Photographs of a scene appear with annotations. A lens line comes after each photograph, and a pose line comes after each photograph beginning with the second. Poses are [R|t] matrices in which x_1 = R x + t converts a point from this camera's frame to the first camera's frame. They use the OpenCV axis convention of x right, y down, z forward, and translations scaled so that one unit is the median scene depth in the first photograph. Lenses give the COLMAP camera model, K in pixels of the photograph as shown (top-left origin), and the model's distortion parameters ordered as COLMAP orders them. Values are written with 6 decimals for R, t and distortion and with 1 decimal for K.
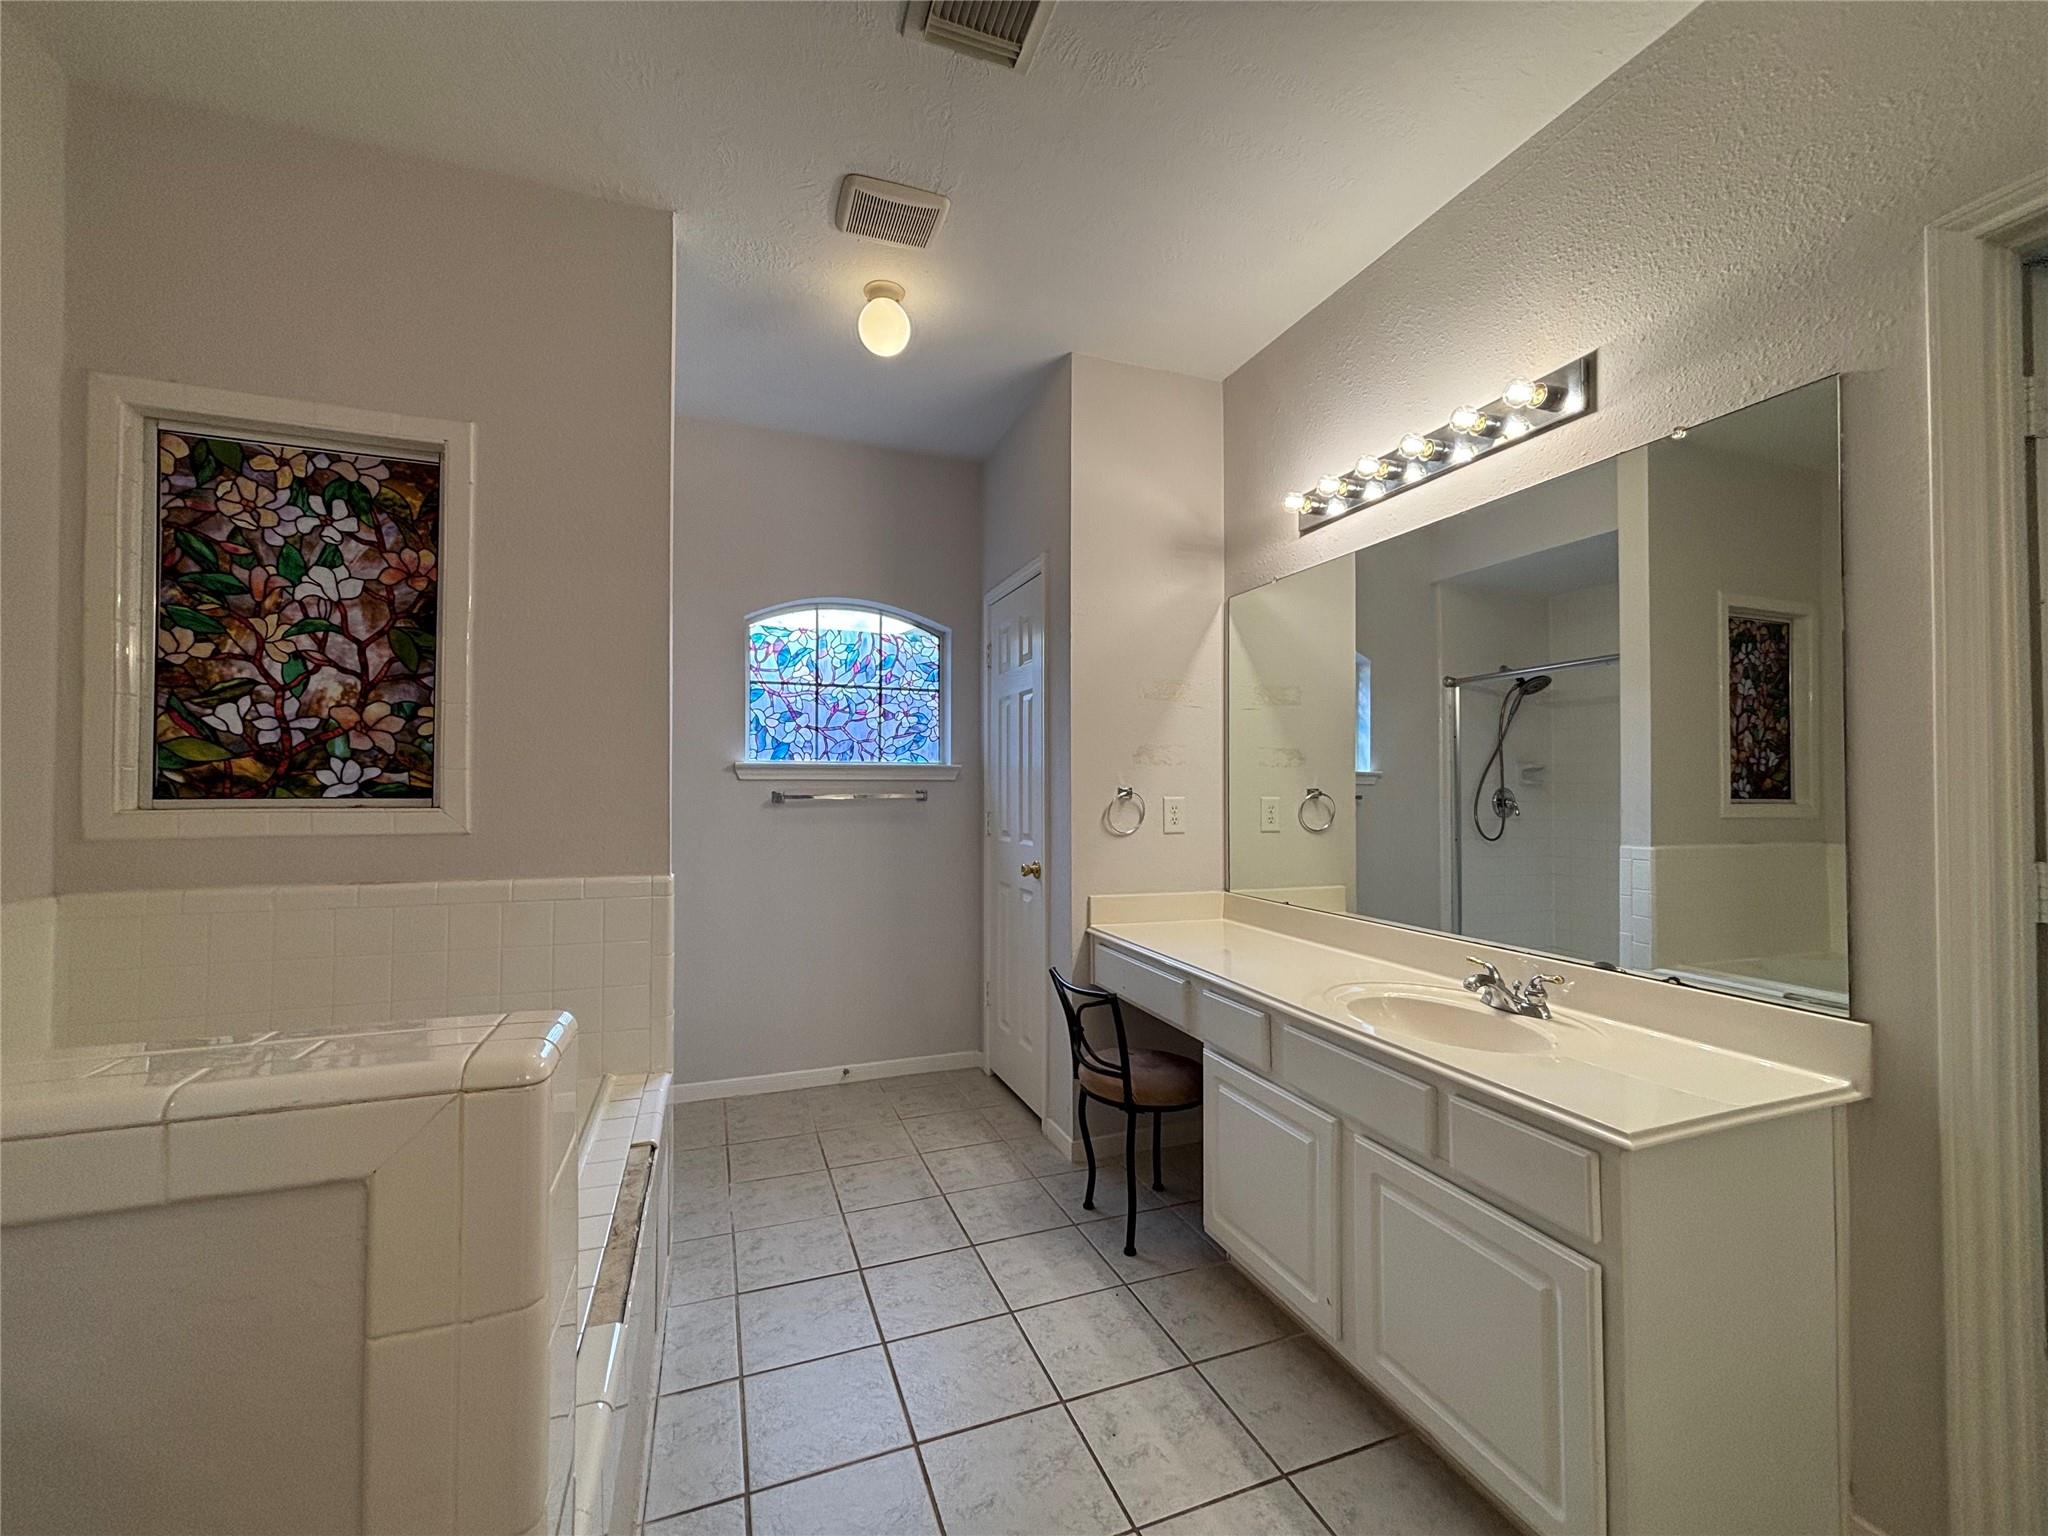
lens RADIAL K [[820.5, 0, 1007.9], [0, 820.5, 773.9], [0, 0, 1]] dist [0.001546, -0.000632]
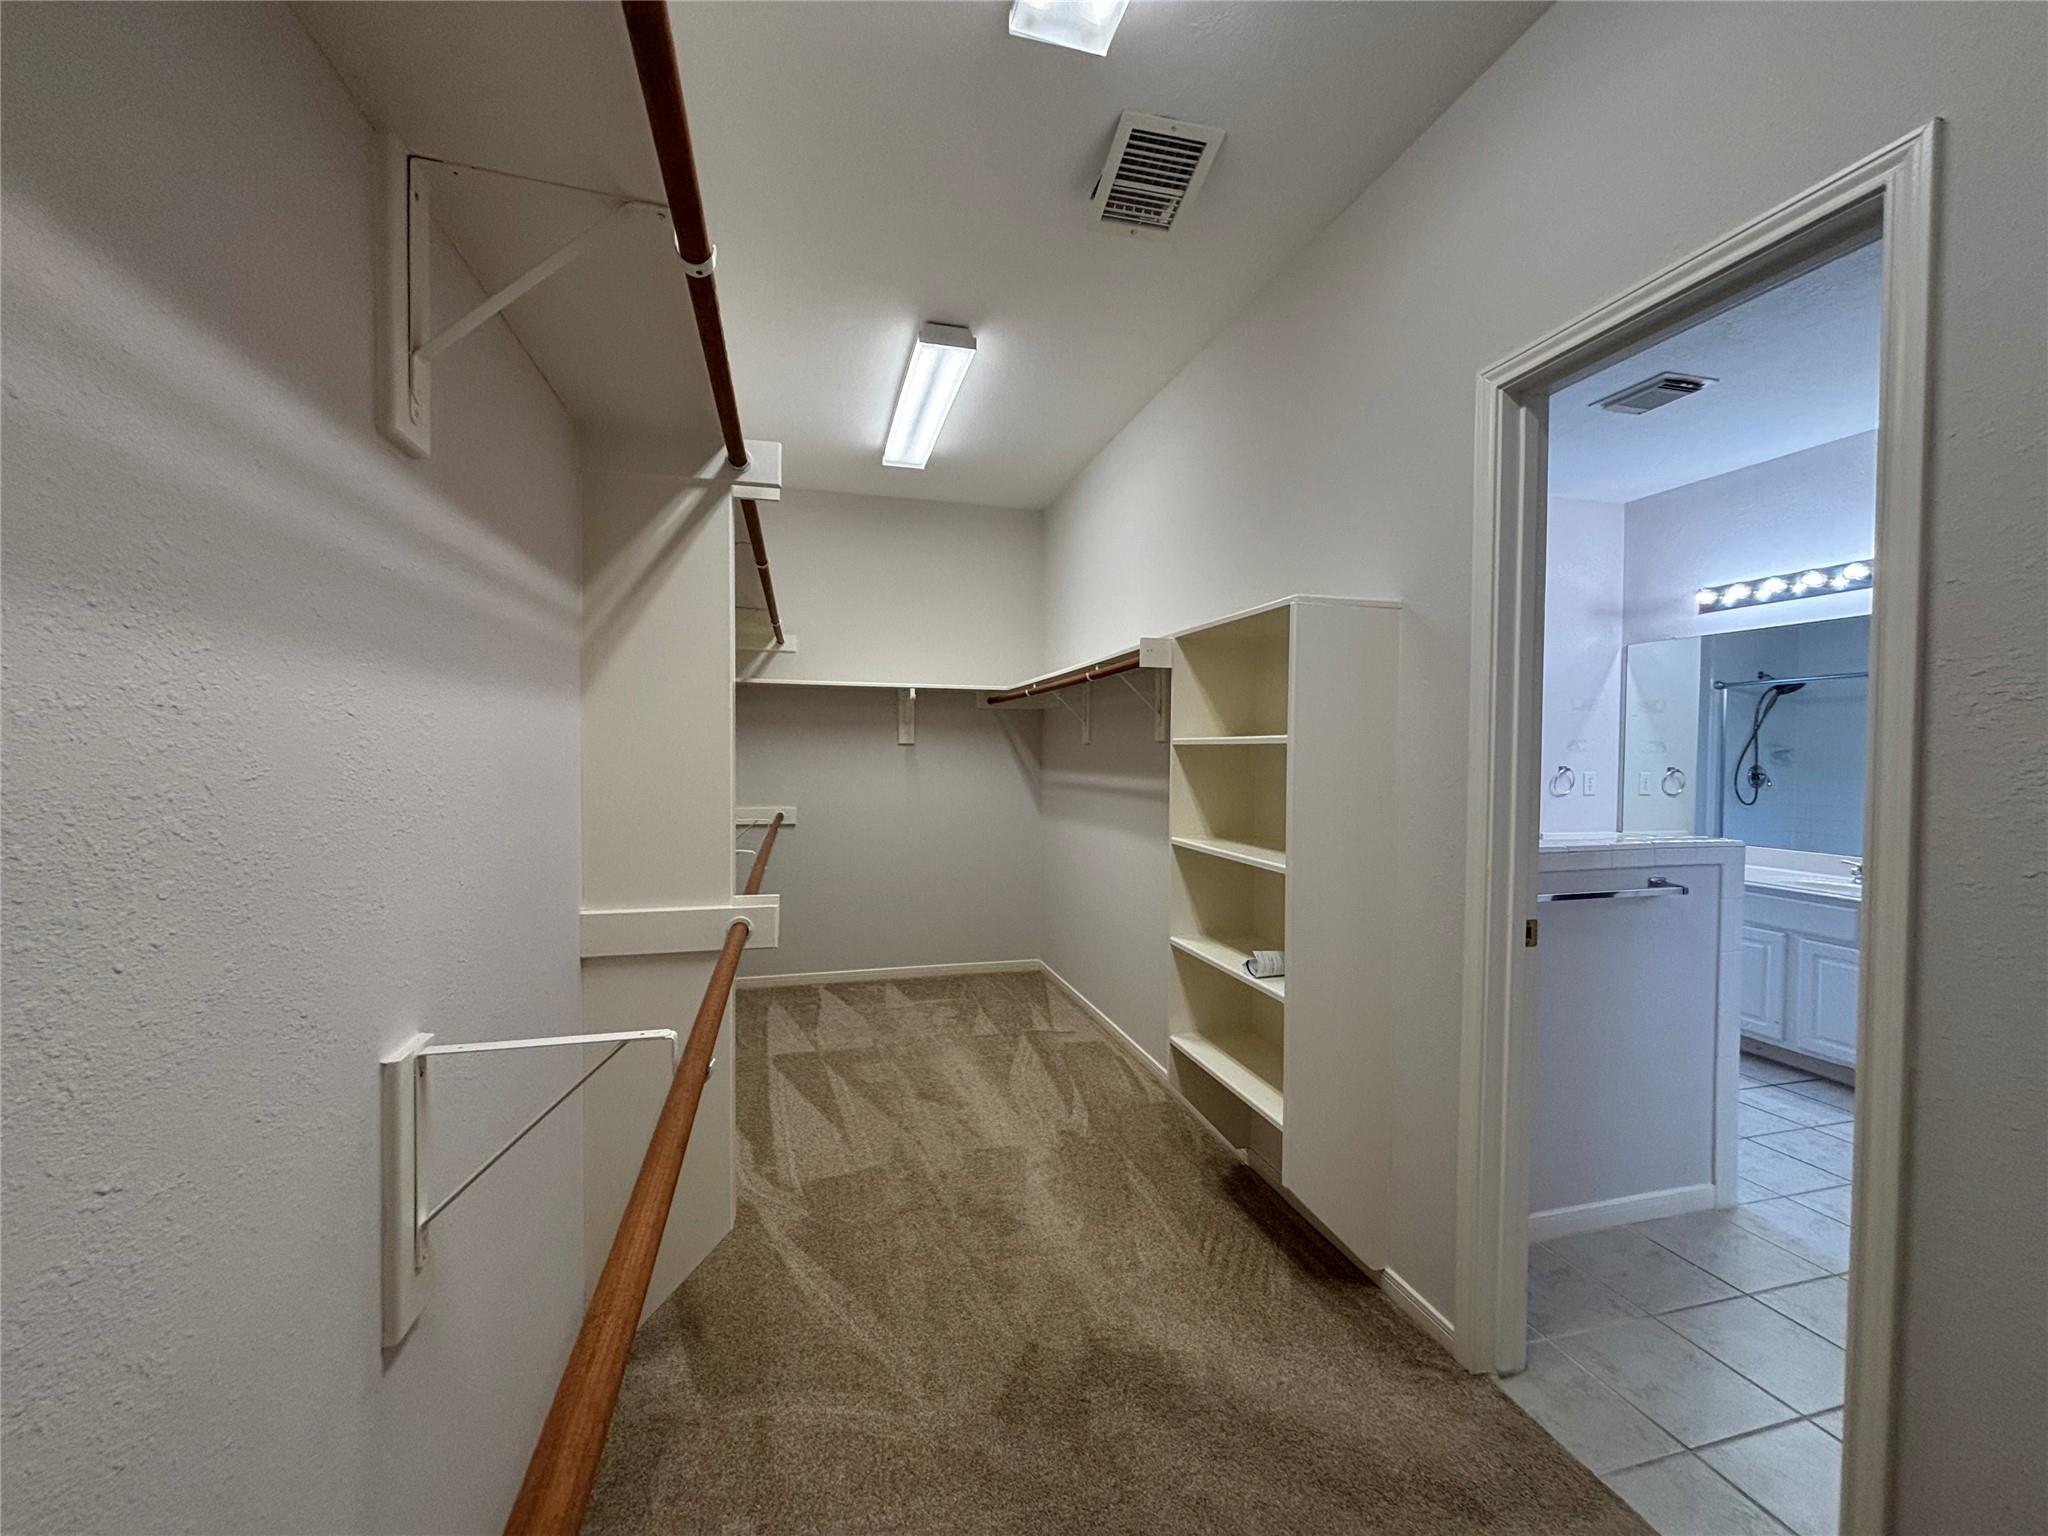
lens RADIAL K [[820.5, 0, 1039.8], [0, 820.5, 767.6], [0, 0, 1]] dist [0.001546, -0.000632]
pose [[0.997533, 0.006150, -0.069924, -0.697955], [-0.003955, 0.999496, 0.031488, -0.024482], [0.070082, -0.031134, 0.997055, -0.612286]]
